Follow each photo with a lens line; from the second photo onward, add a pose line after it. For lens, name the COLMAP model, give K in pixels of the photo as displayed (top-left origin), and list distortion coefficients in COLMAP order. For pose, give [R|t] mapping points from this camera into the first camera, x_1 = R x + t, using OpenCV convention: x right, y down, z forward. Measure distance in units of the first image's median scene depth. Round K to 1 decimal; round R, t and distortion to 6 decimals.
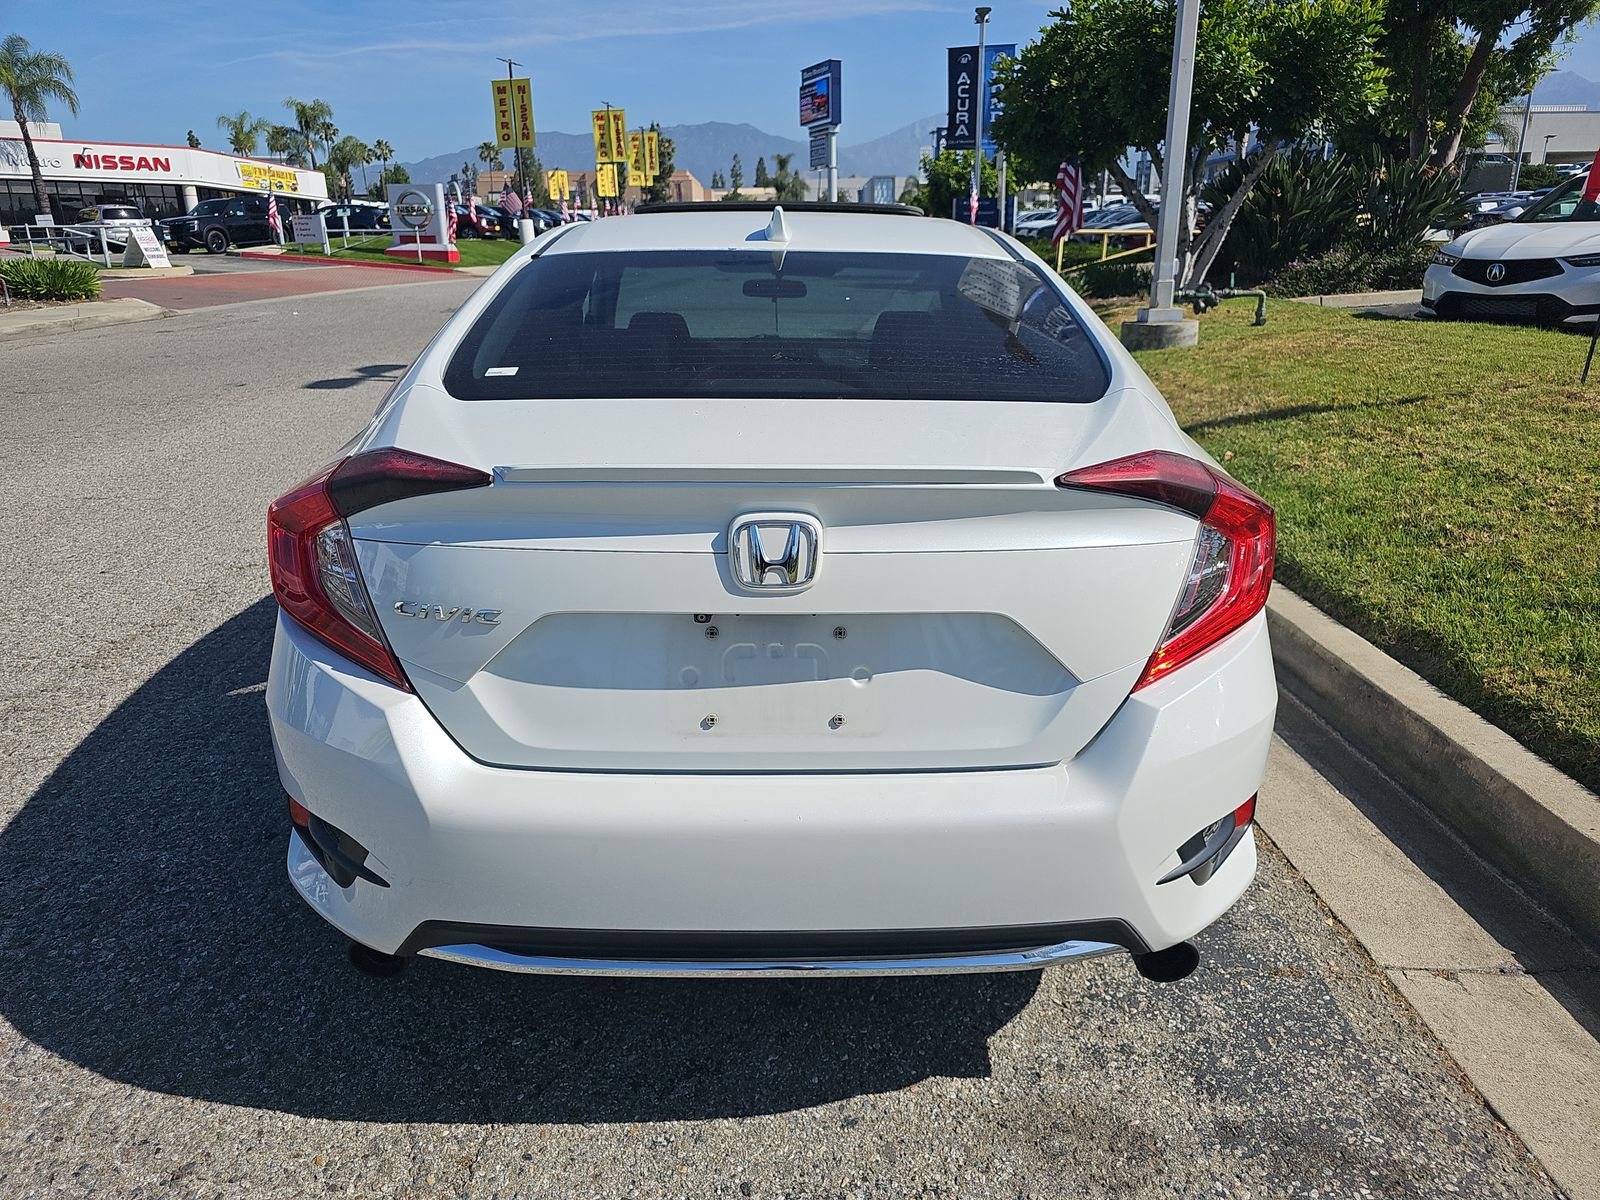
lens RADIAL K [[1077.1, 0, 812.8], [0, 1077.1, 601.8], [0, 0, 1]] dist [0.033207, -0.028400]
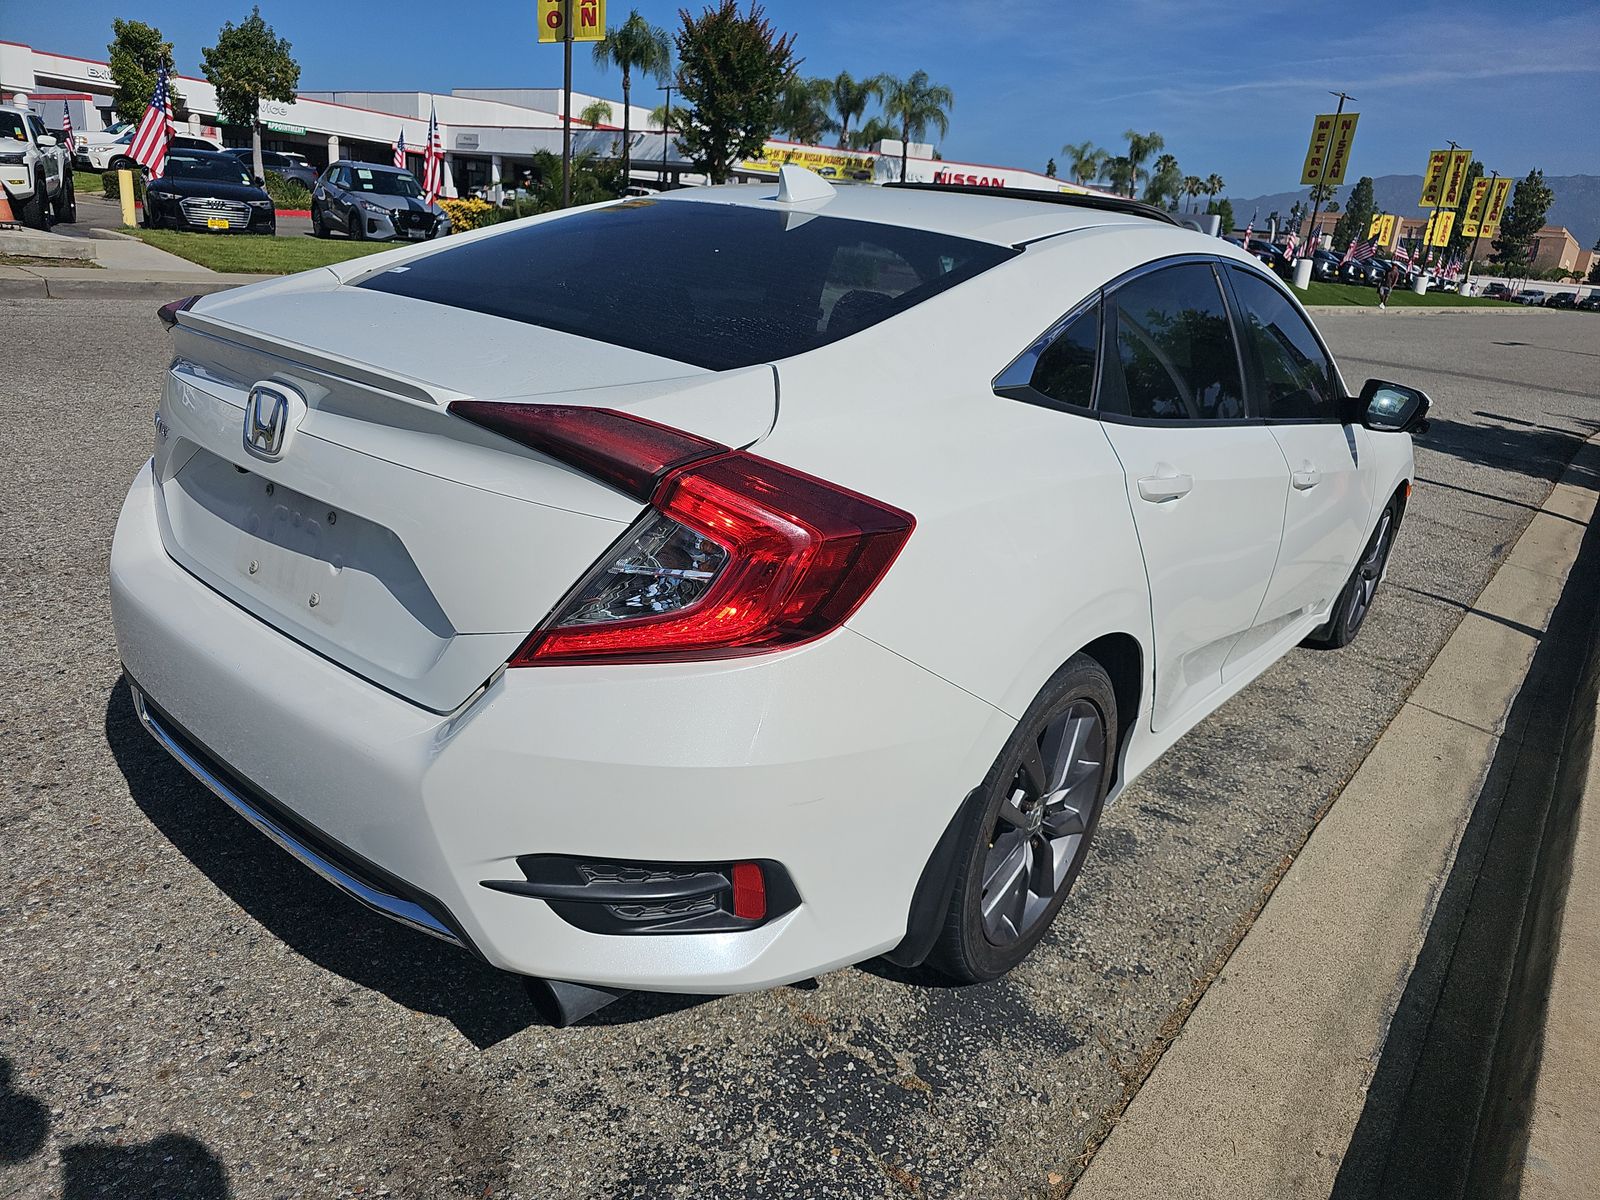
lens RADIAL K [[1073.8, 0, 777.1], [0, 1073.8, 597.4], [0, 0, 1]] dist [0.029057, -0.026415]
pose [[0.762843, 0.282755, -0.581481, 0.130020], [-0.298783, 0.951691, 0.070804, -0.013241], [0.573410, 0.119724, 0.810473, 0.054731]]
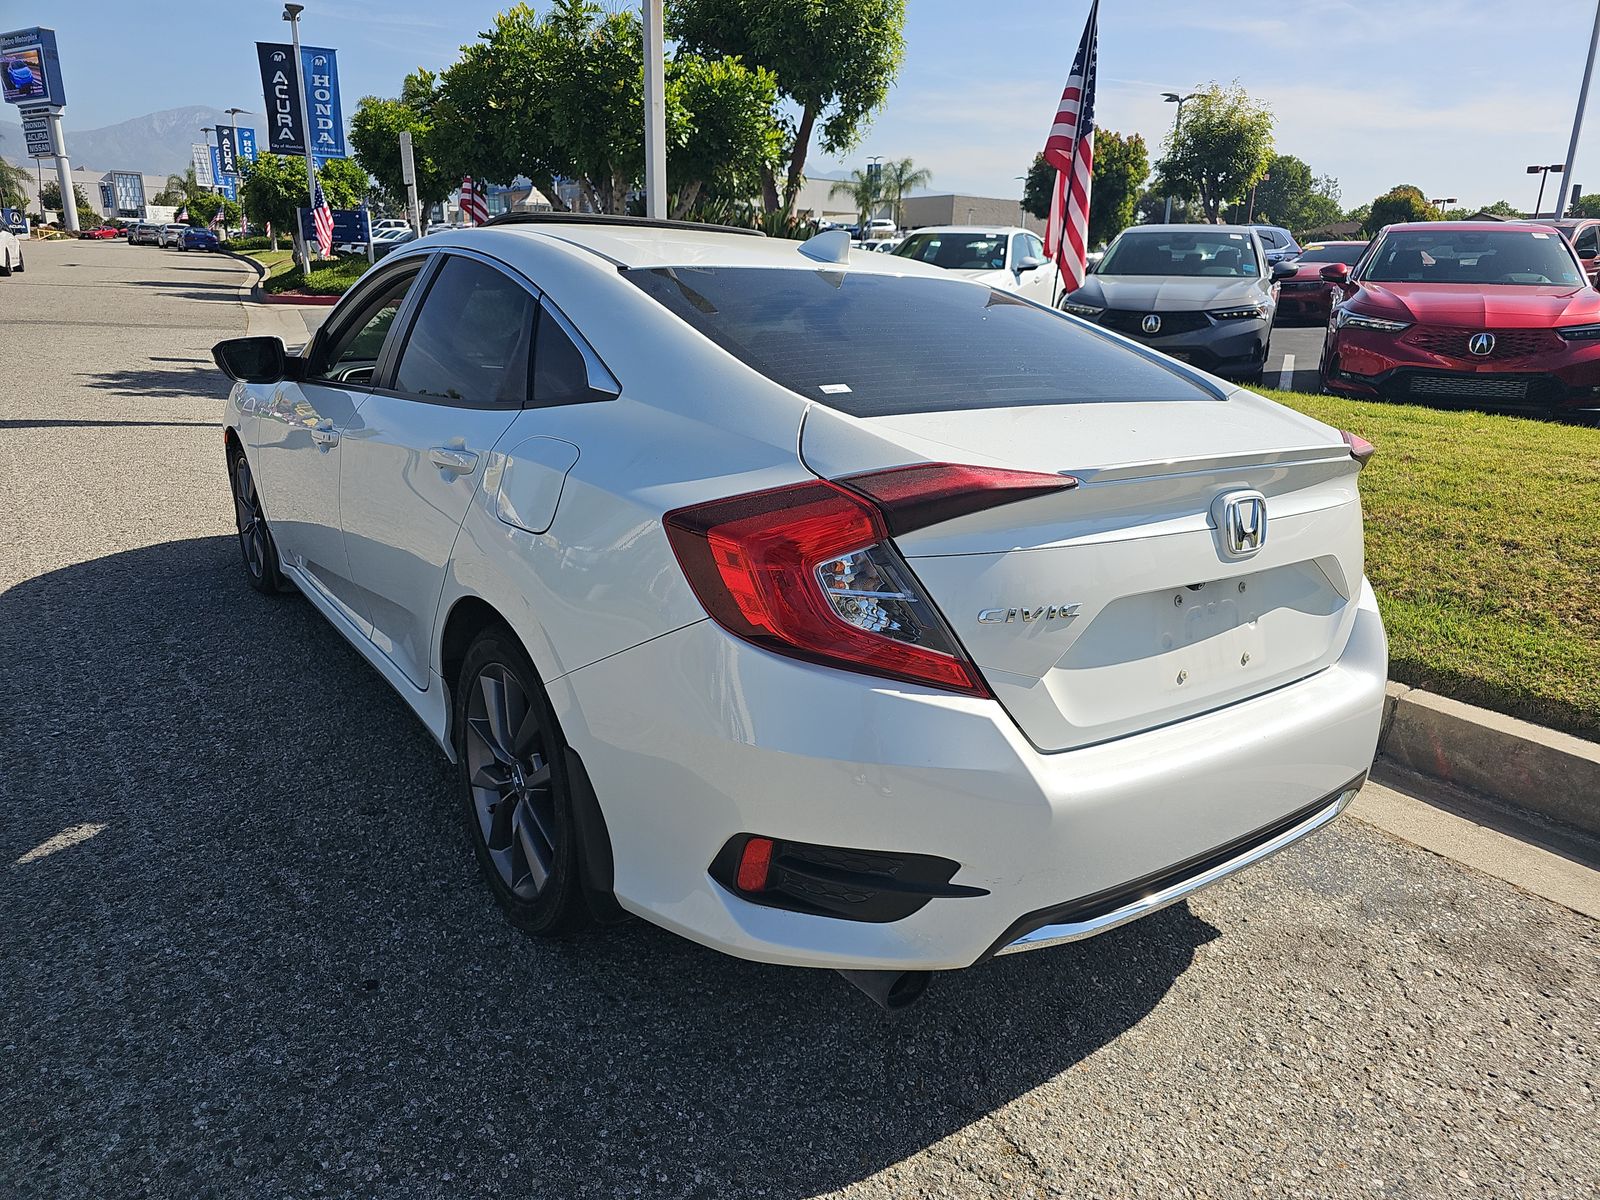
lens RADIAL K [[1077.1, 0, 812.8], [0, 1077.1, 601.8], [0, 0, 1]] dist [0.033207, -0.028400]
pose [[0.810567, -0.134045, 0.570099, -0.147772], [0.145001, 0.989079, 0.026395, -0.007922], [-0.567411, 0.061270, 0.821152, 0.034633]]
